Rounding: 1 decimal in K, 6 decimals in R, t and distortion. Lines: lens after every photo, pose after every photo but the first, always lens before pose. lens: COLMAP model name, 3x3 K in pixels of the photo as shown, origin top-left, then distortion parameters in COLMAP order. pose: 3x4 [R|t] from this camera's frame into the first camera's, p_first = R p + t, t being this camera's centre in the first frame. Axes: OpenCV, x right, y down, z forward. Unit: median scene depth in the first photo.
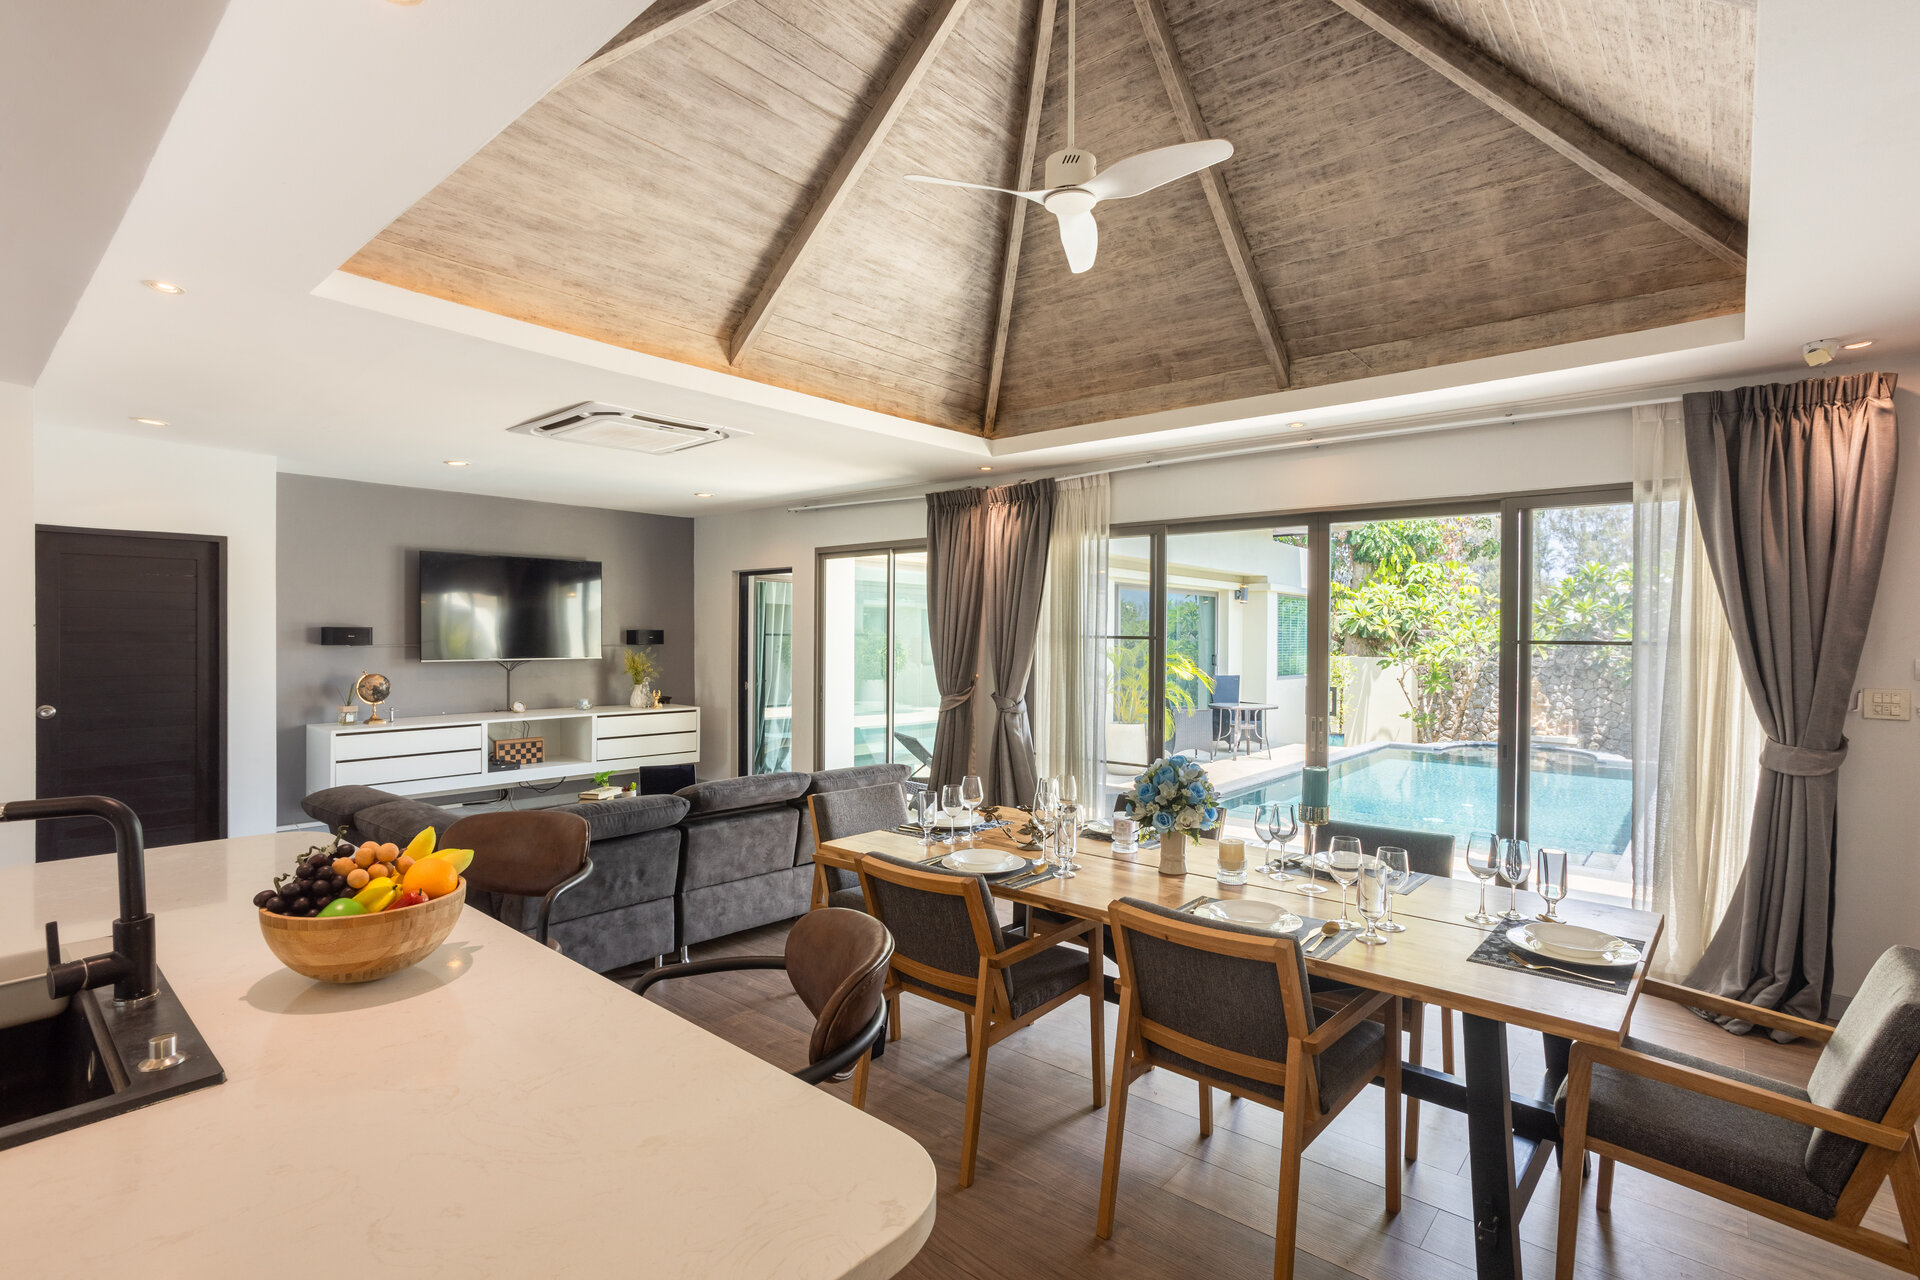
lens RADIAL K [[919.9, 0, 956.0], [0, 919.9, 639.8], [0, 0, 1]] dist [-0.054386, 0.035986]
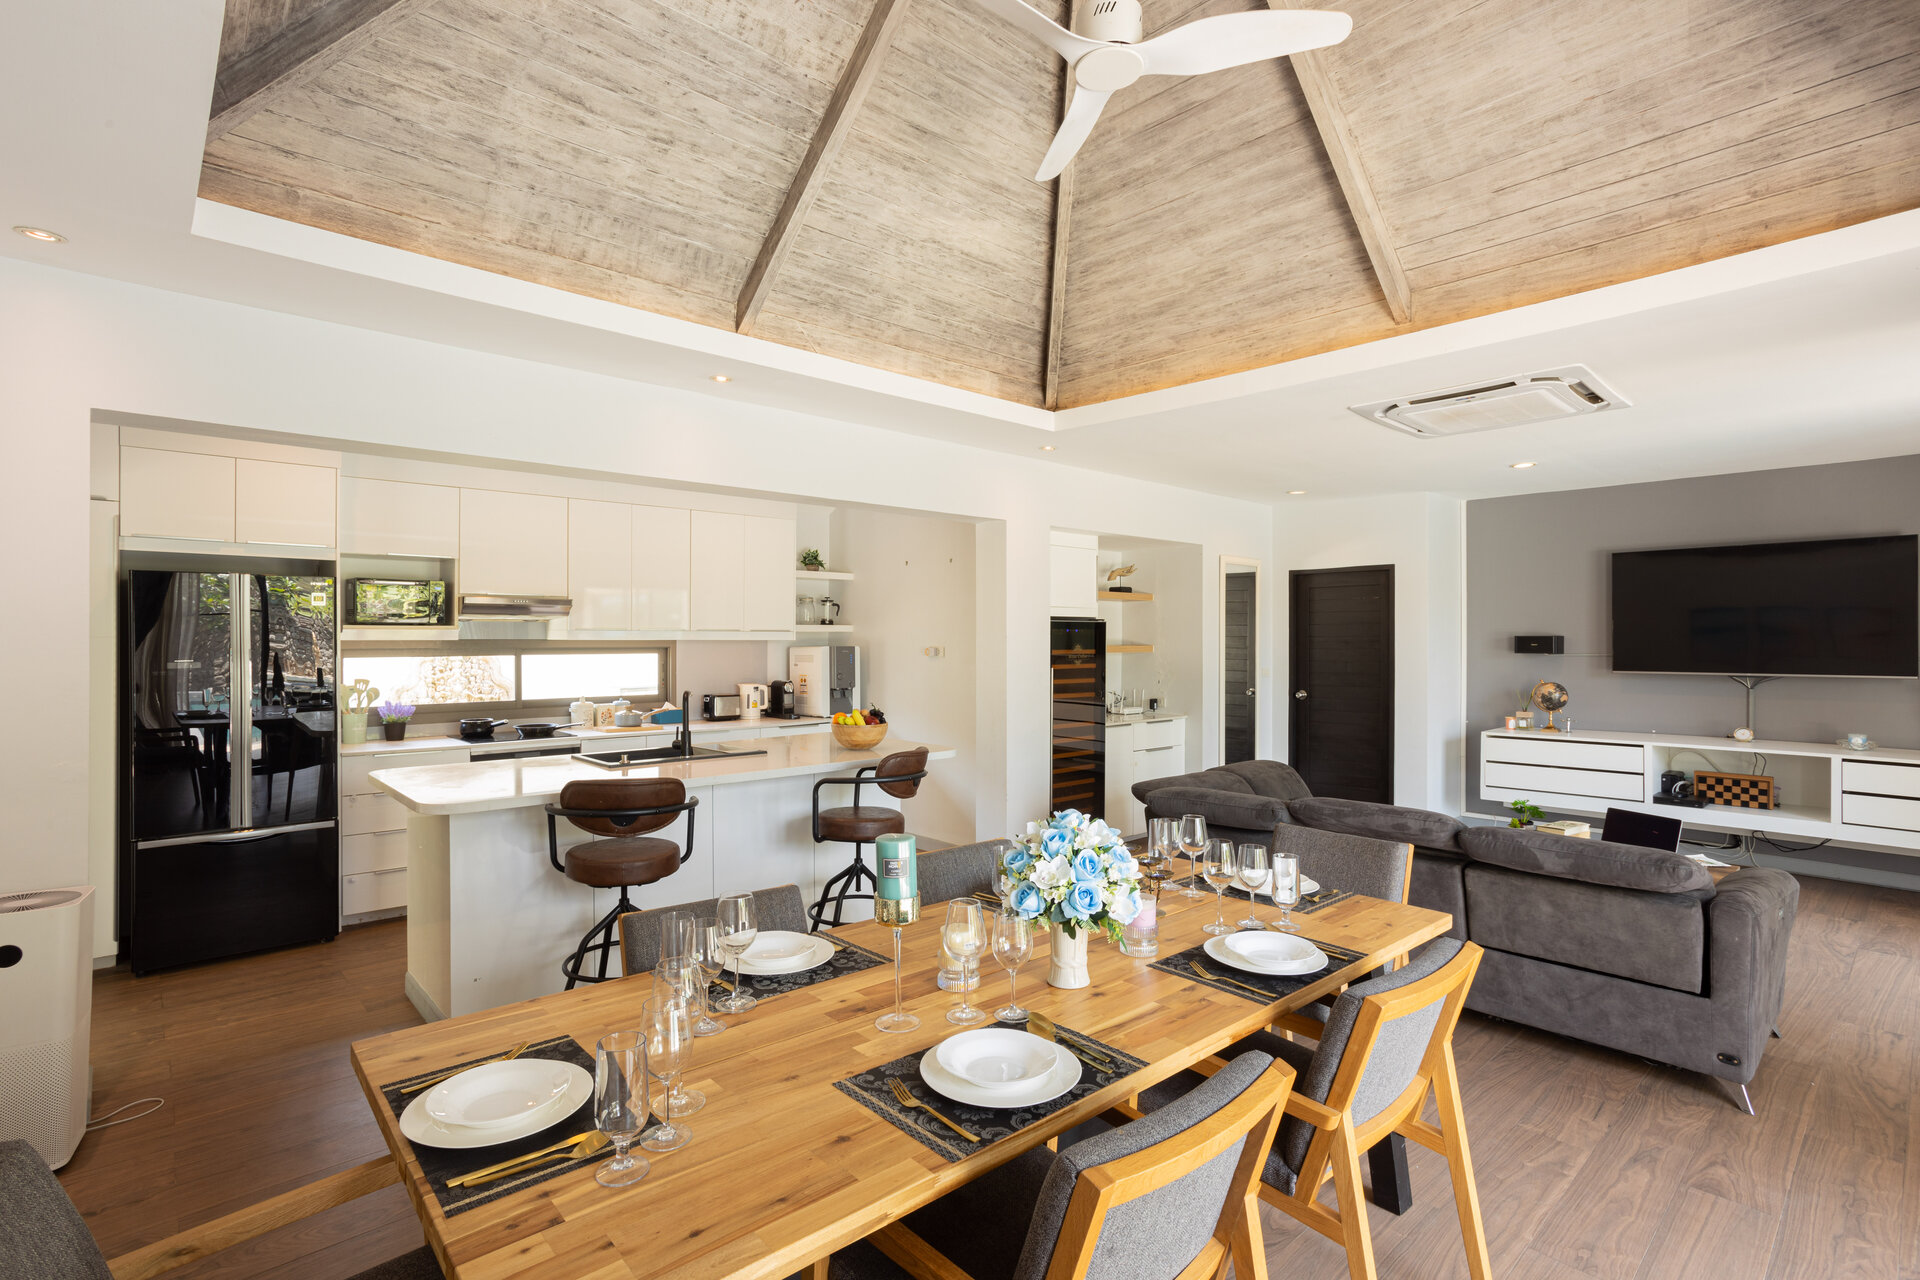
lens RADIAL K [[919.9, 0, 956.0], [0, 919.9, 639.8], [0, 0, 1]] dist [-0.054386, 0.035986]
pose [[-0.117783, -0.006481, -0.993018, 0.635962], [-0.006889, 0.999960, -0.005709, 0.001373], [0.993015, 0.006168, -0.117823, 0.689165]]
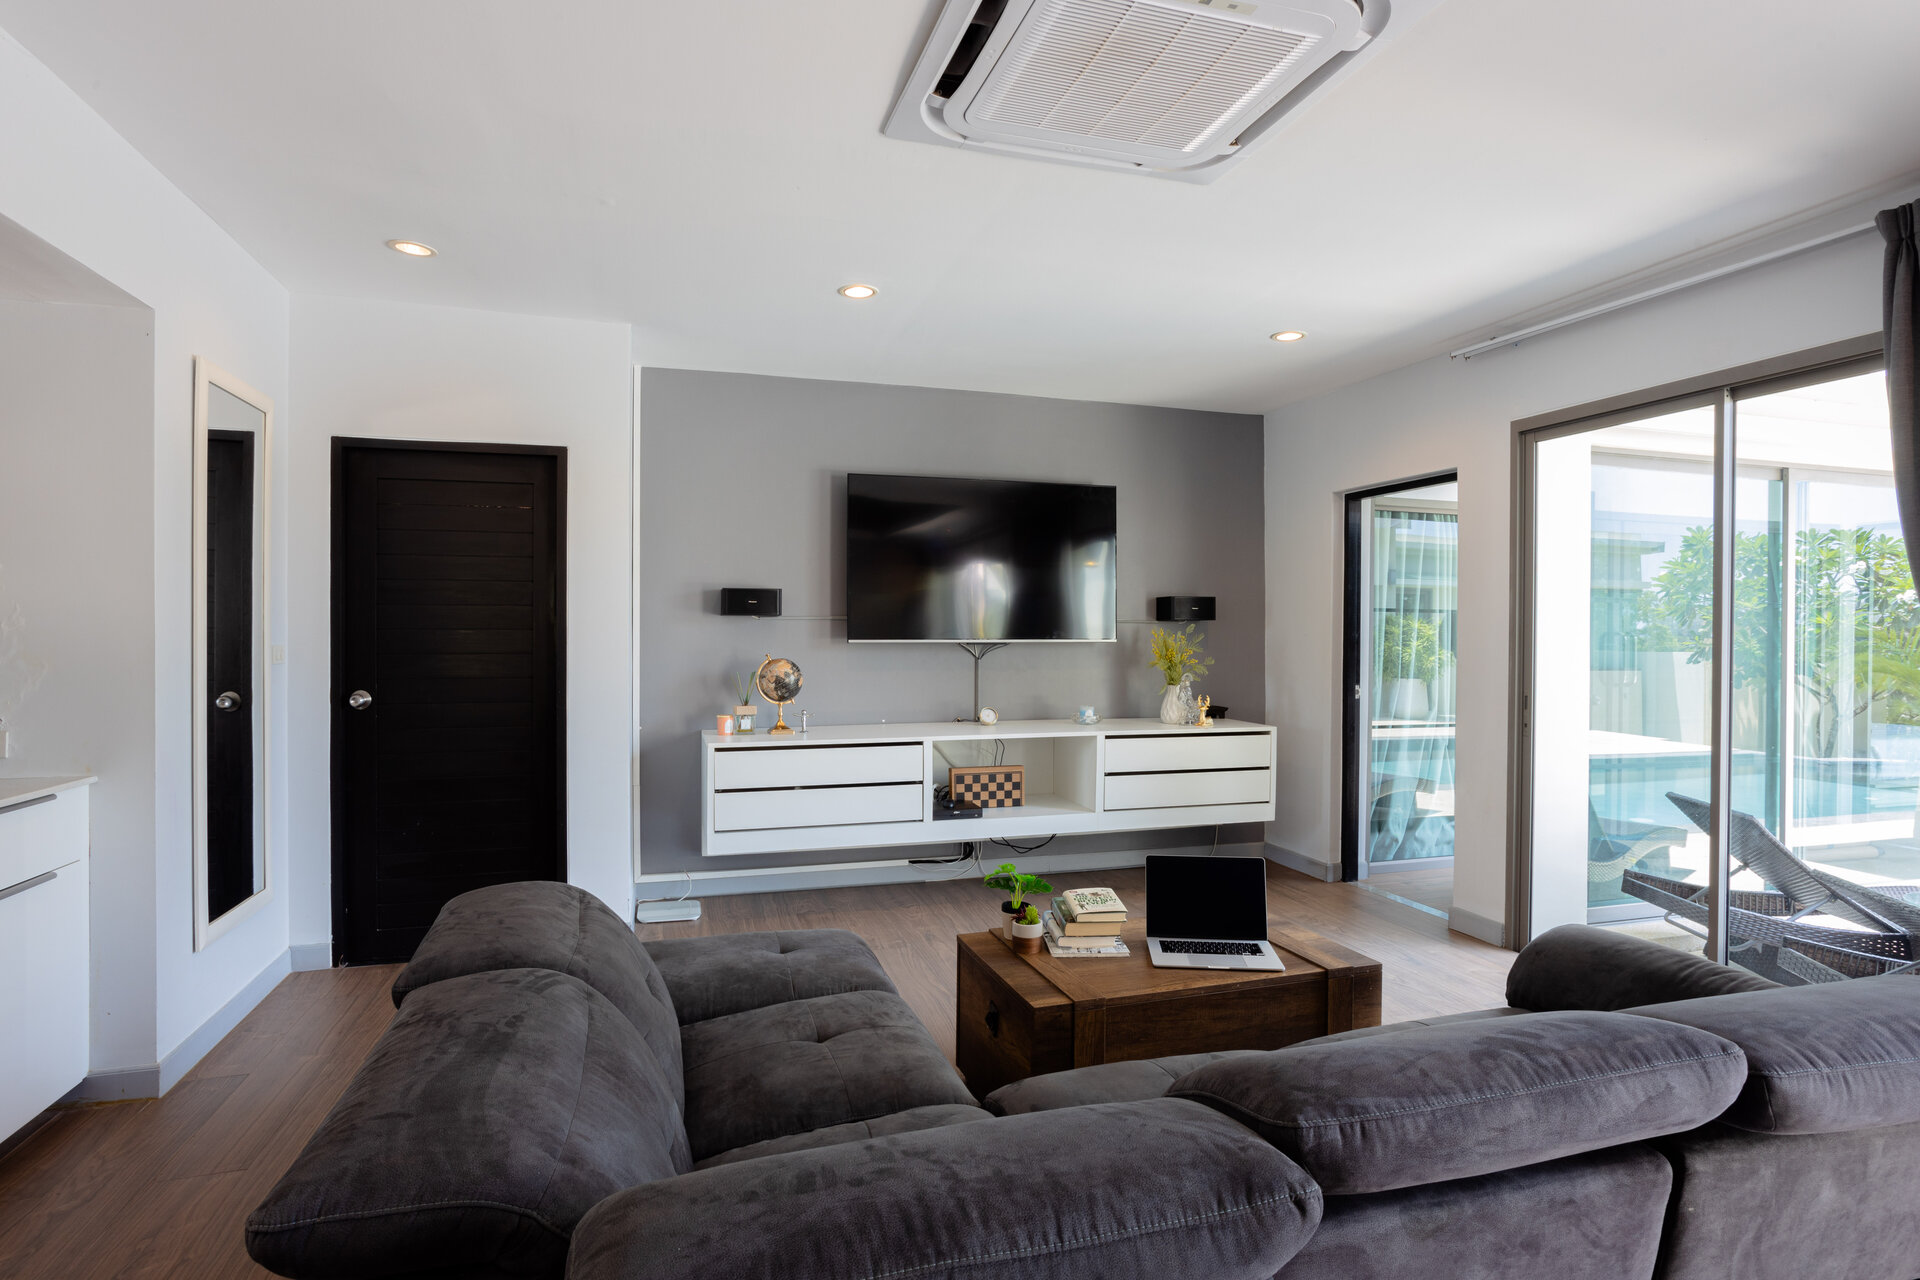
lens RADIAL K [[1013.5, 0, 956.1], [0, 1013.5, 643.7], [0, 0, 1]] dist [-0.051579, 0.032625]
pose [[0.847823, 0.004818, -0.530257, -0.211132], [-0.002584, 0.999984, 0.004955, 0.033875], [0.530273, -0.002831, 0.847822, 0.655104]]
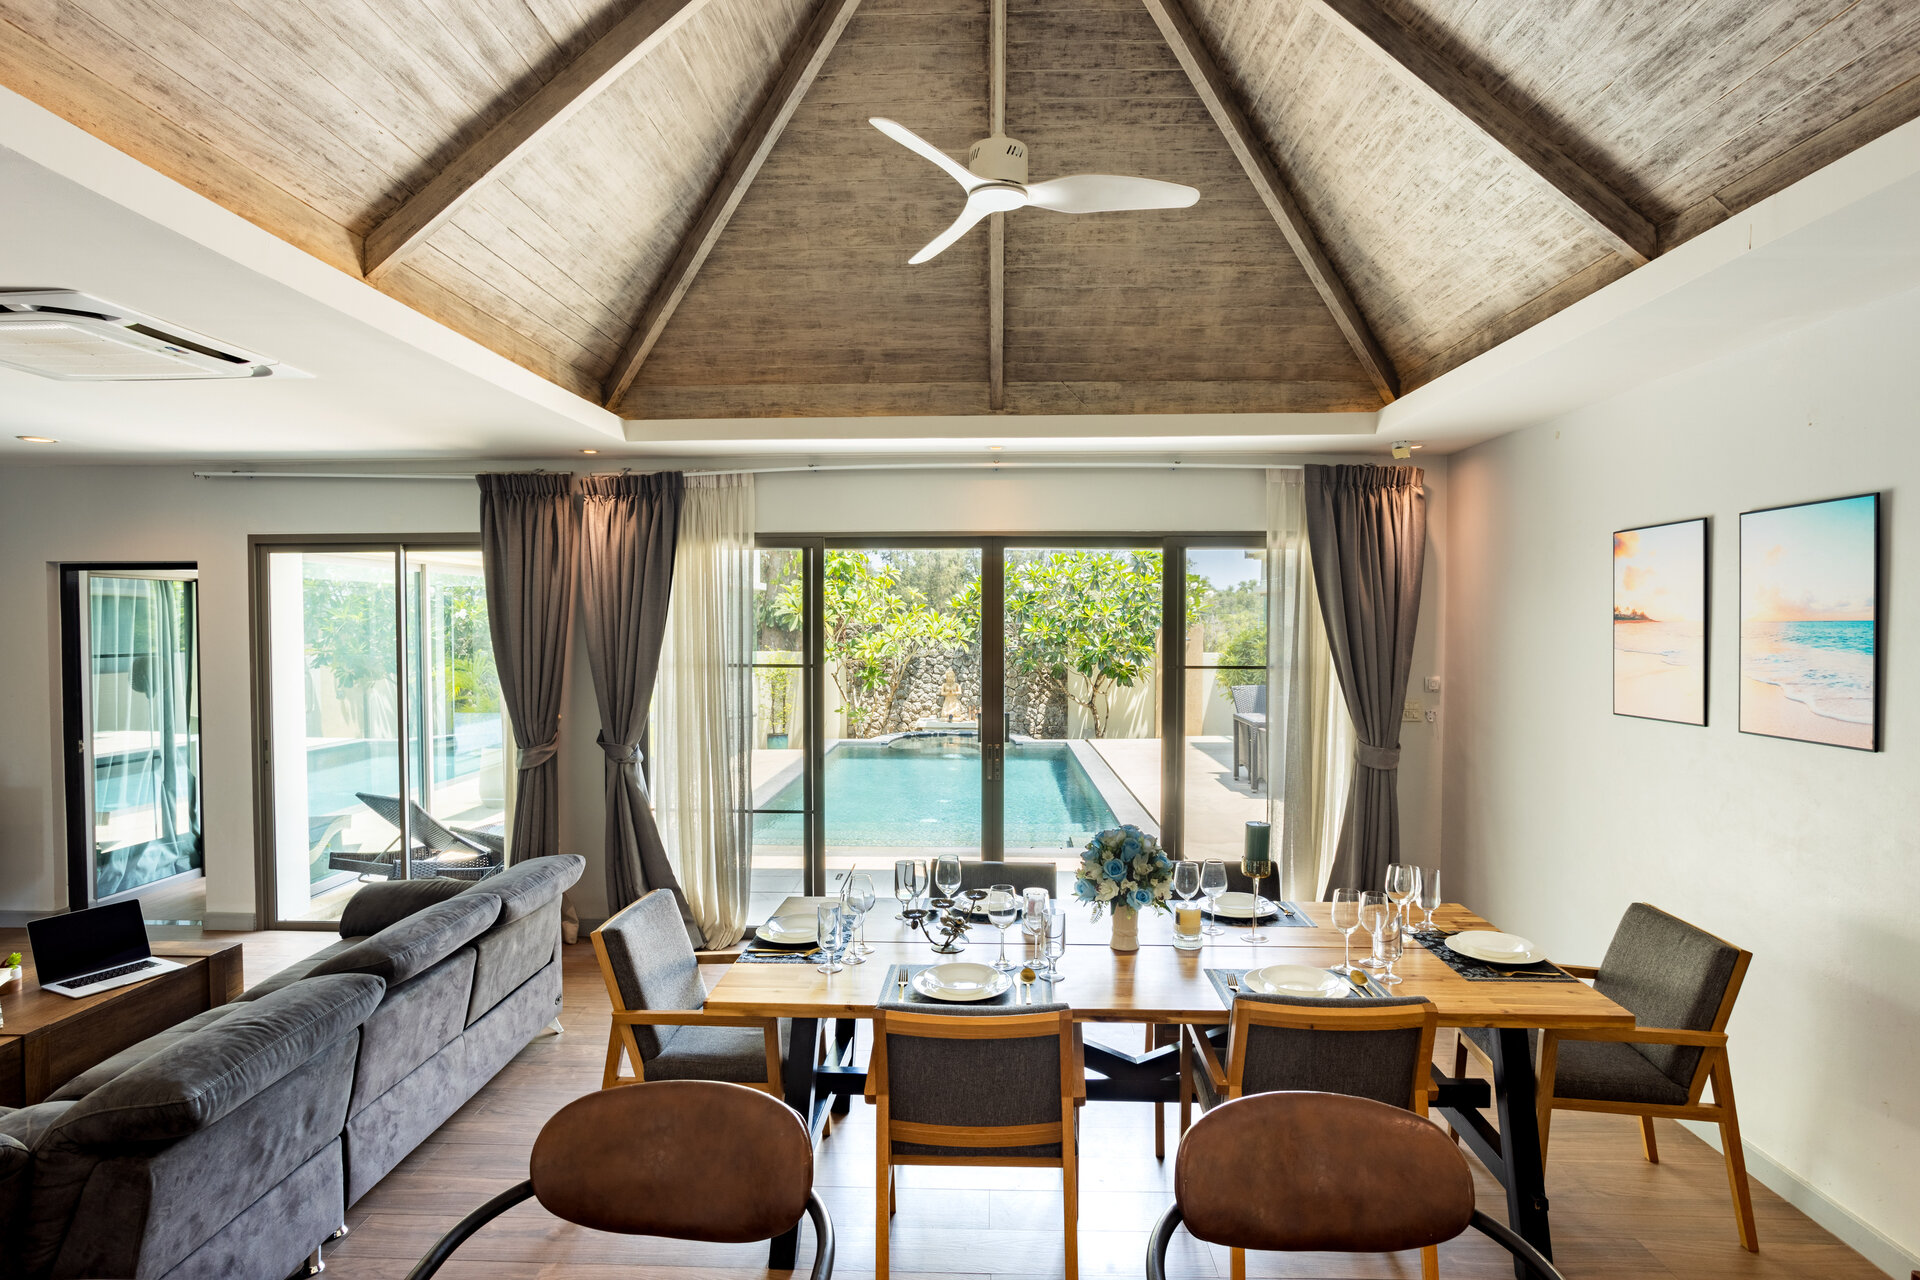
lens RADIAL K [[1021.6, 0, 959.2], [0, 1021.6, 647.0], [0, 0, 1]] dist [-0.063290, 0.044016]
pose [[0.777543, -0.025122, 0.628328, -0.367462], [0.009939, 0.999568, 0.027665, -0.059180], [-0.628752, -0.015266, 0.777456, 0.195375]]
